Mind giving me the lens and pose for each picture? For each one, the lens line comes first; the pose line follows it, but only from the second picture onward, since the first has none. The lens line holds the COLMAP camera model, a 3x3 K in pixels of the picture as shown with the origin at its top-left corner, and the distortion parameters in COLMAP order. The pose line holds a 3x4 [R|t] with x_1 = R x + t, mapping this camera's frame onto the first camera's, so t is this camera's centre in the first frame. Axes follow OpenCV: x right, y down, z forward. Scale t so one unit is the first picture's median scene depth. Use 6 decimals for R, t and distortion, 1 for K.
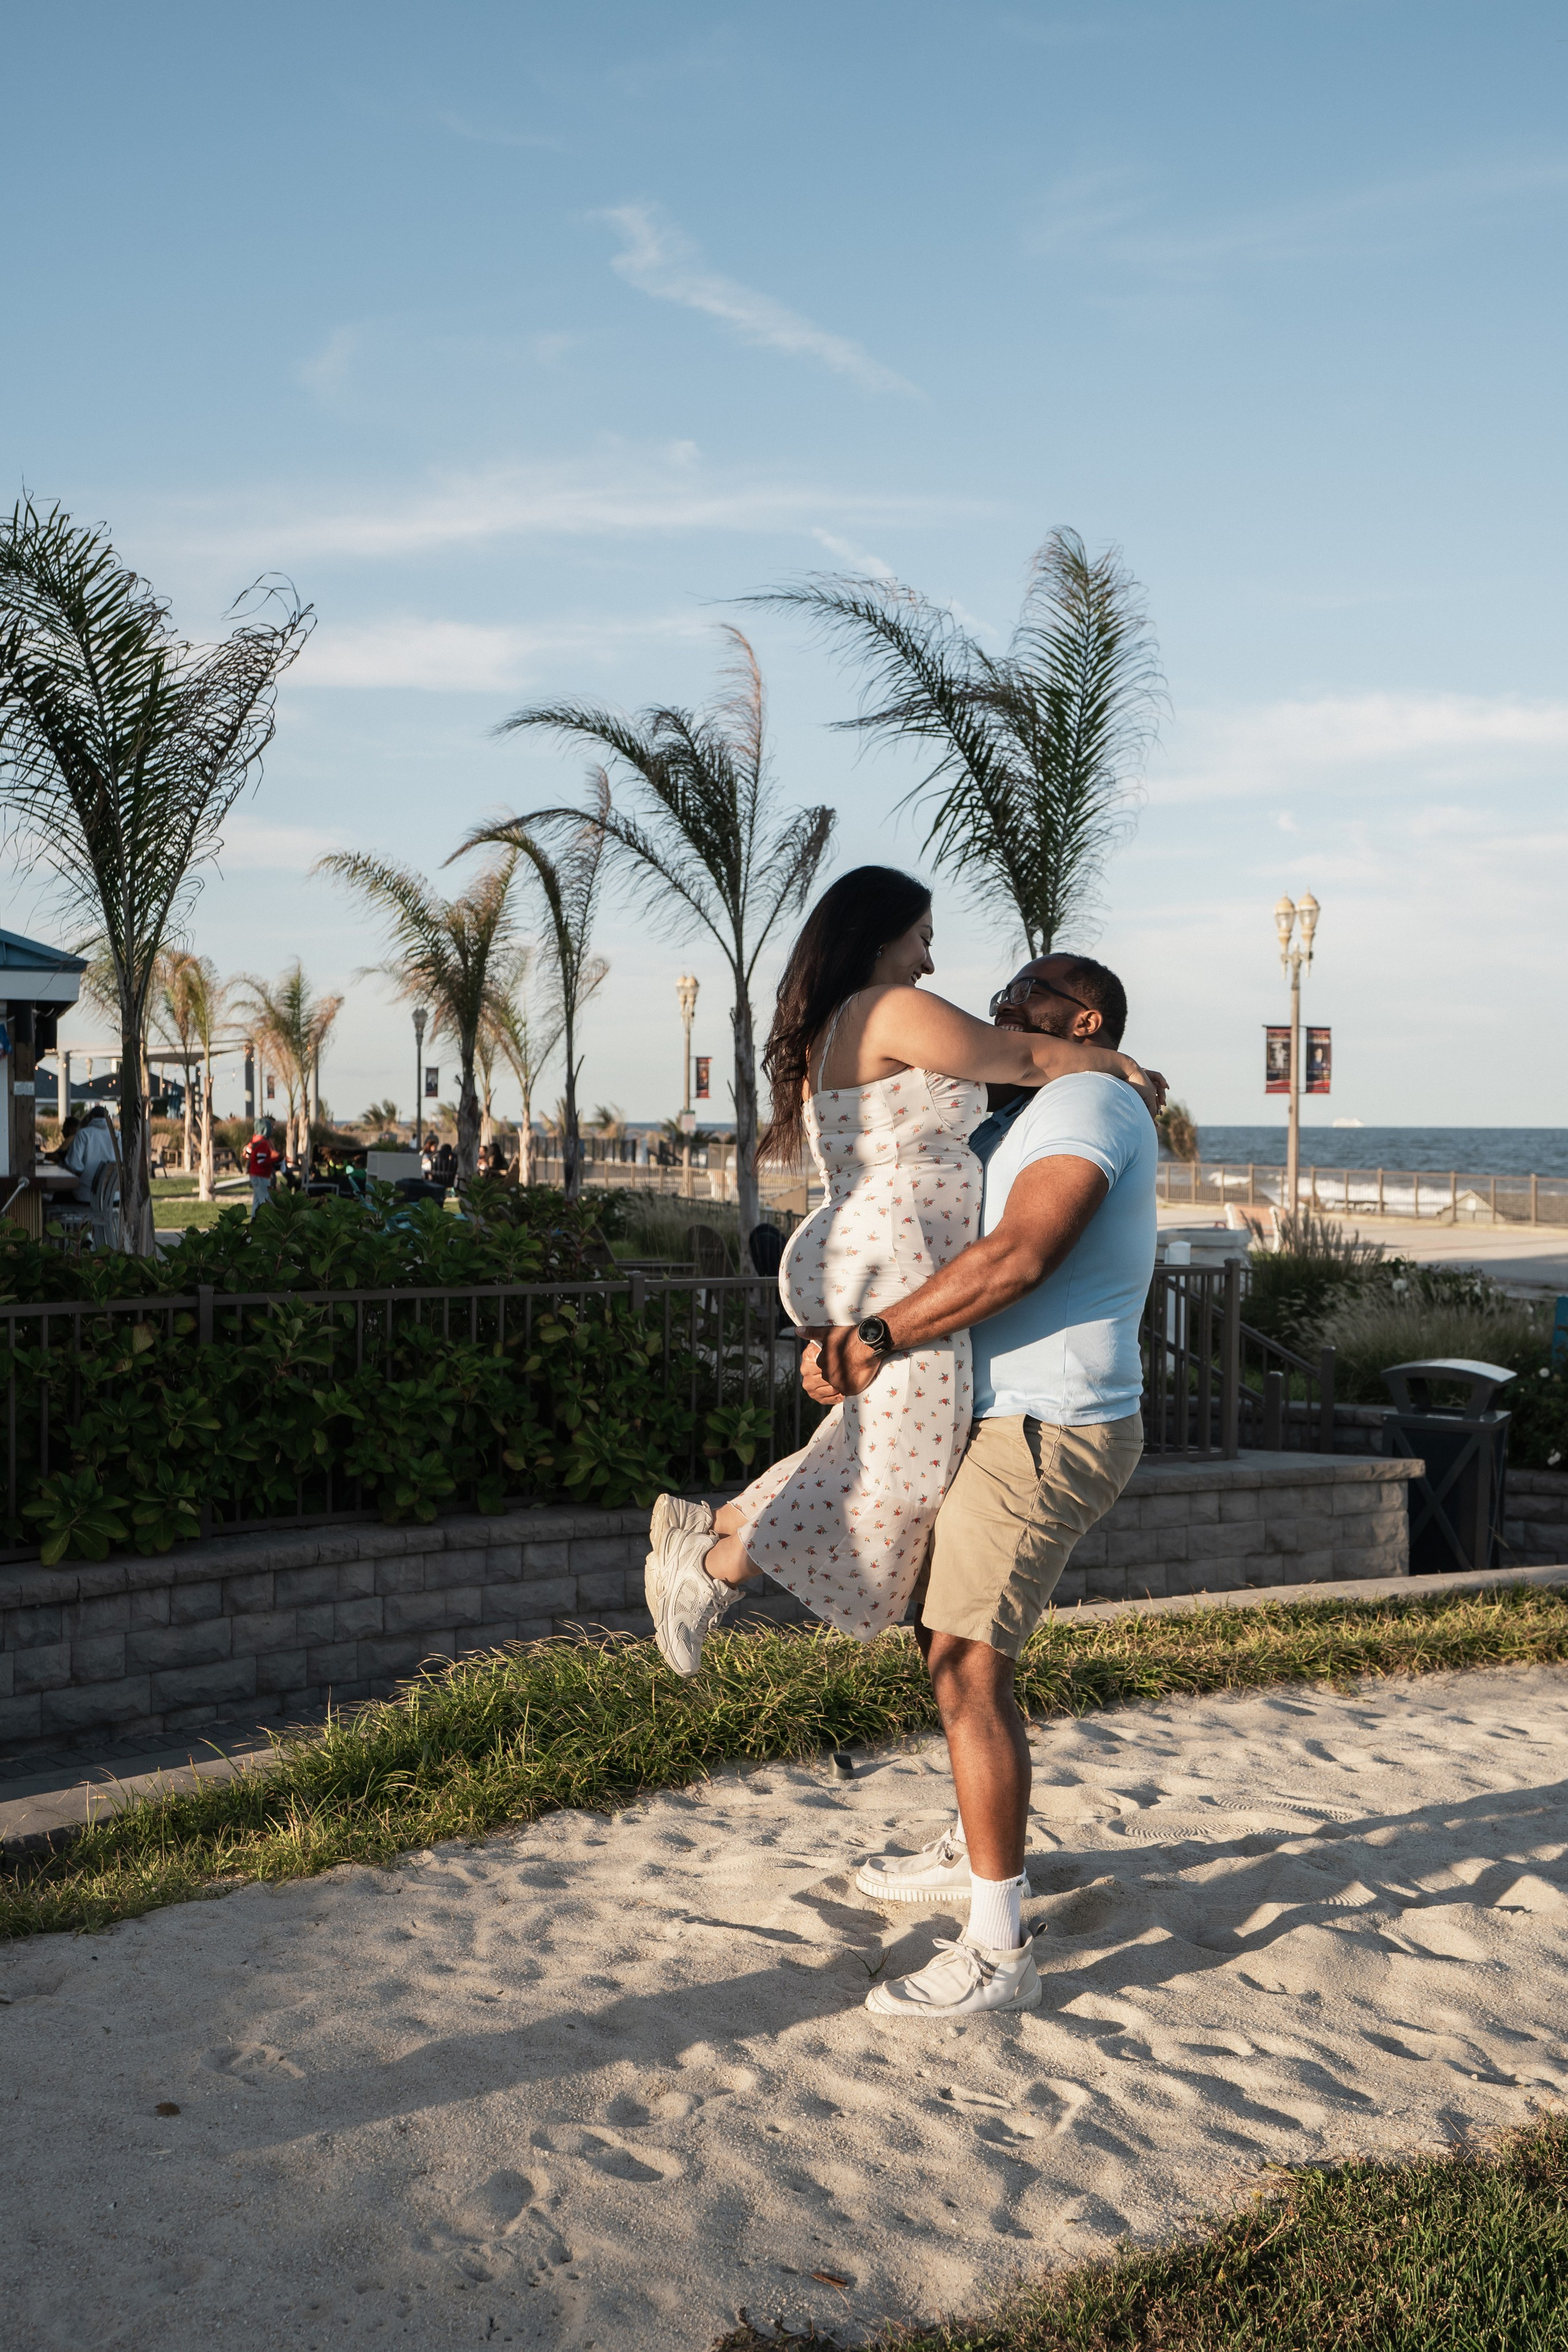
lens RADIAL K [[2417.4, 0, 784.0], [0, 2417.4, 1176.0], [0, 0, 1]] dist [0.066137, 0.004999]
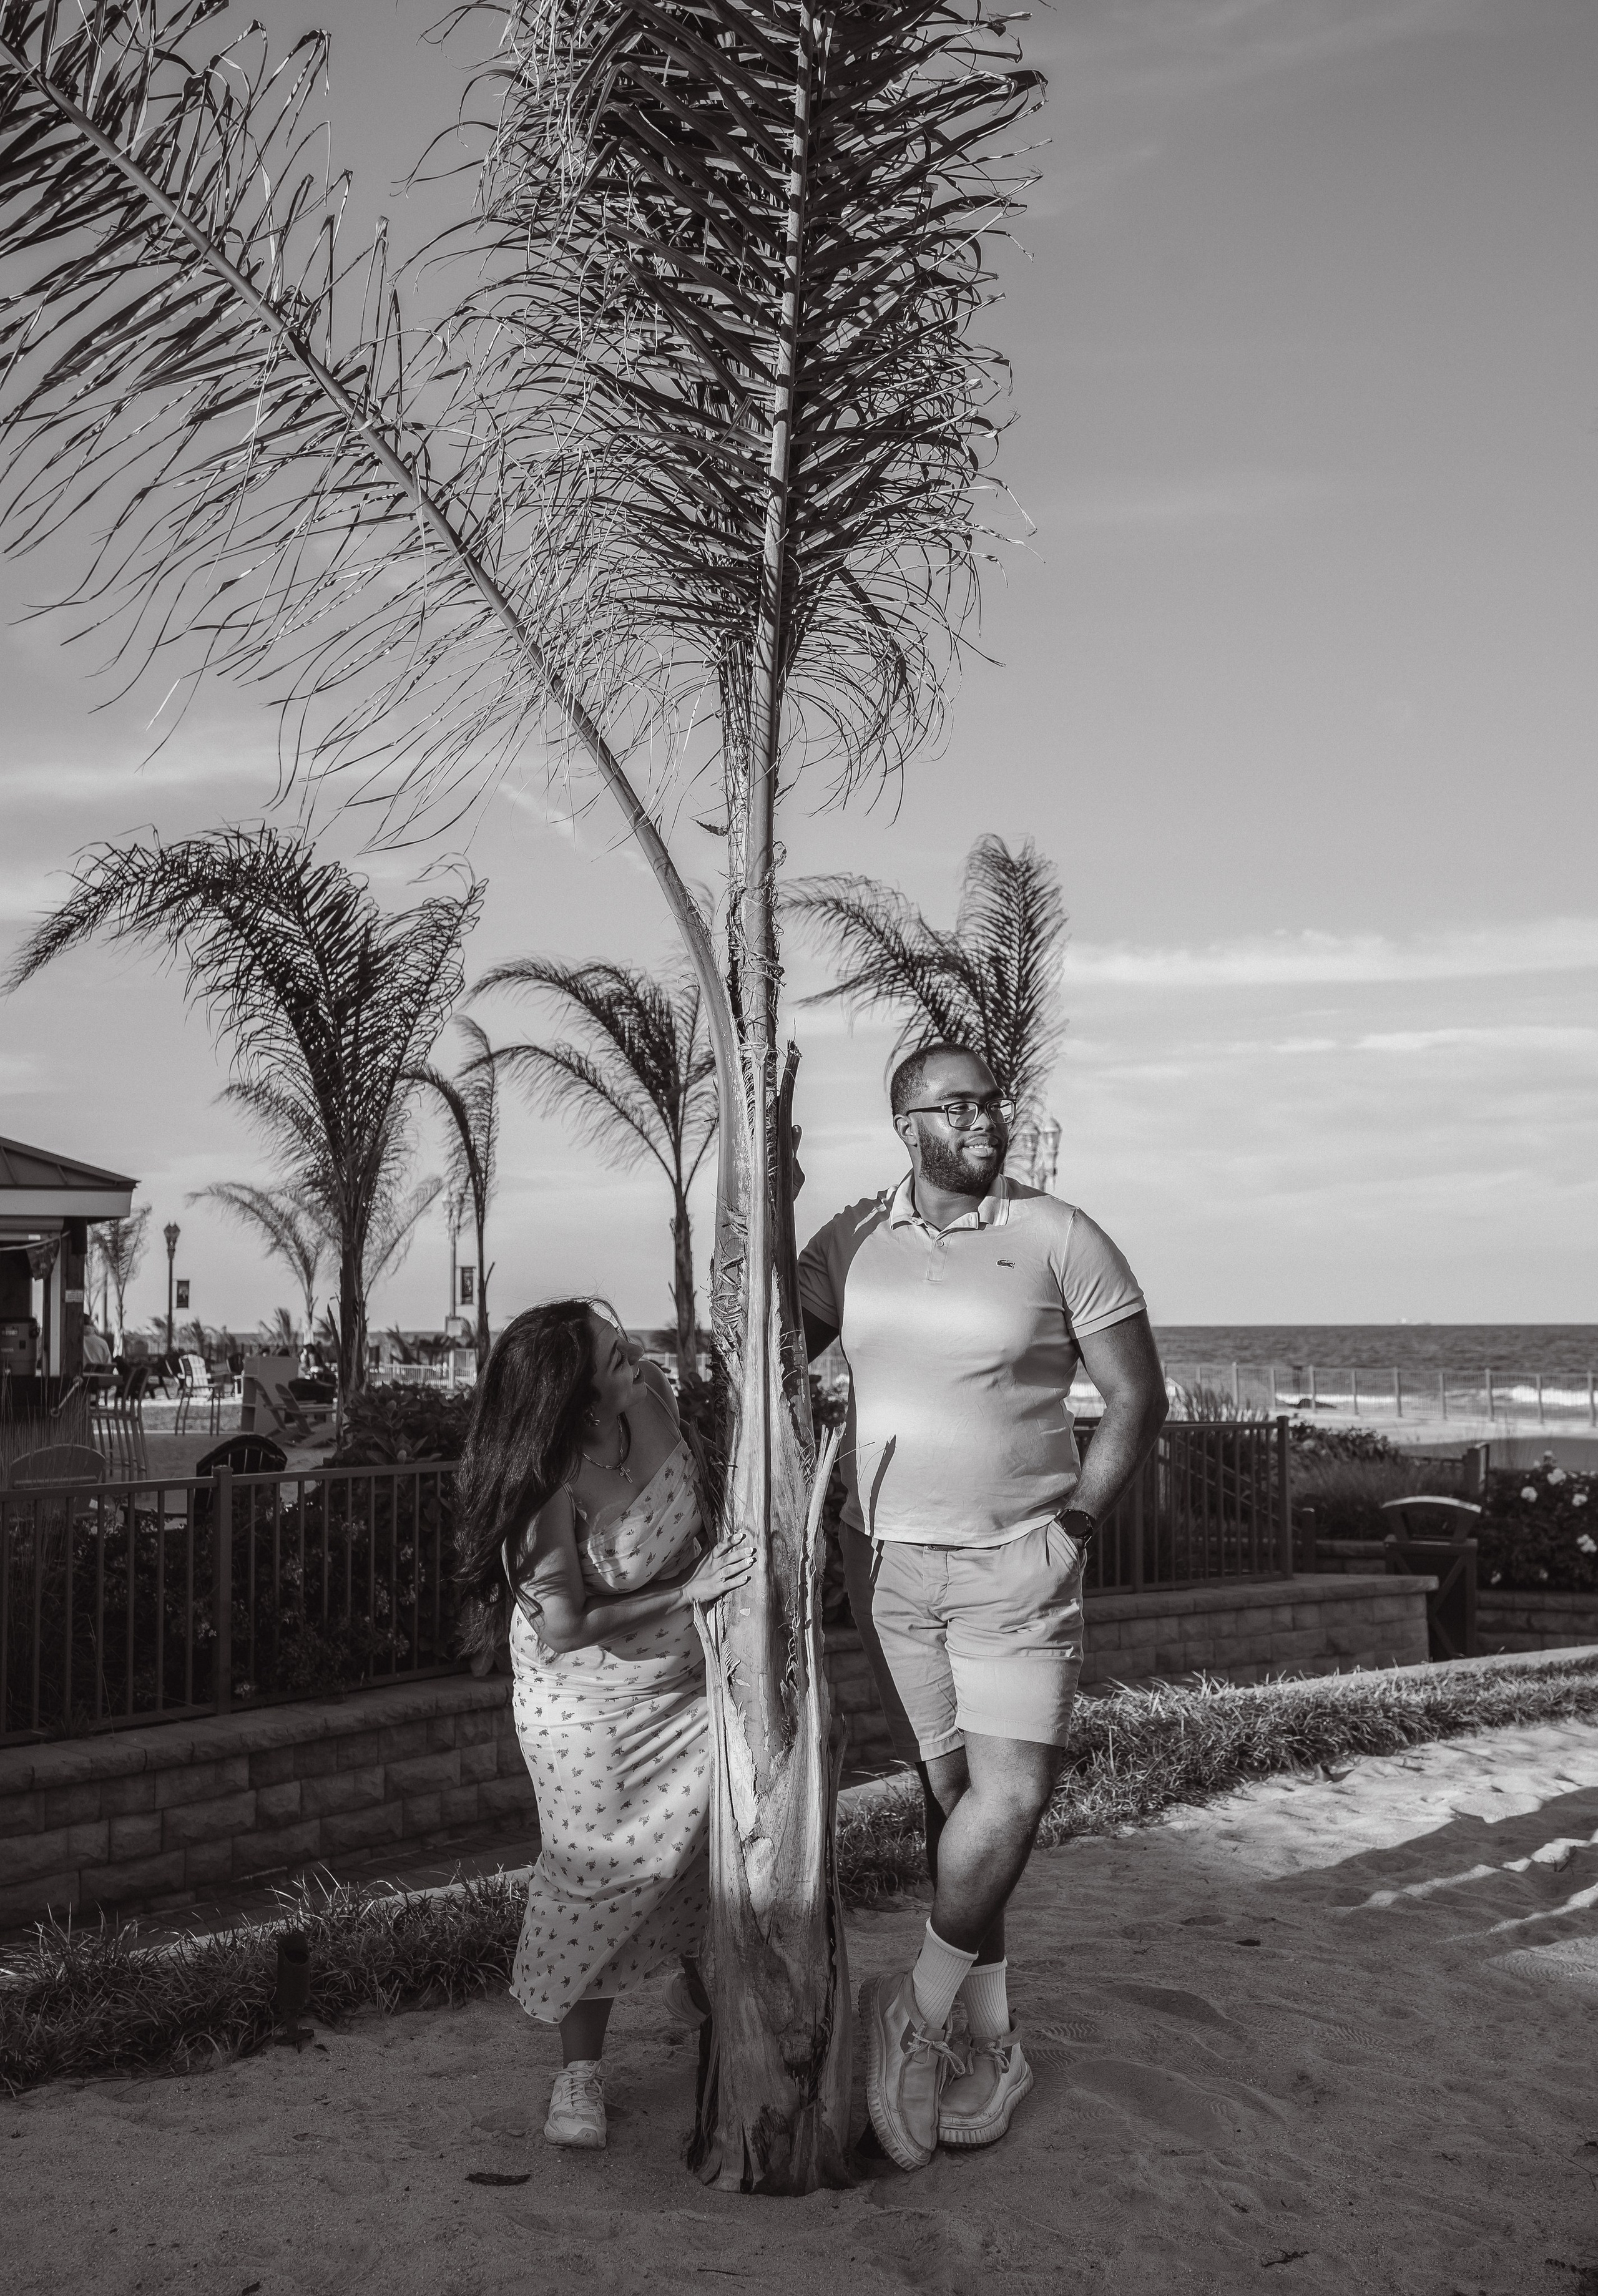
lens RADIAL K [[2259.9, 0, 799.0], [0, 2259.9, 1148.0], [0, 0, 1]] dist [0.072992, 0.005742]
pose [[0.989085, -0.001548, 0.147338, -0.120364], [0.016459, 0.994848, -0.100037, 0.005157], [-0.146424, 0.101370, 0.984014, -0.064394]]
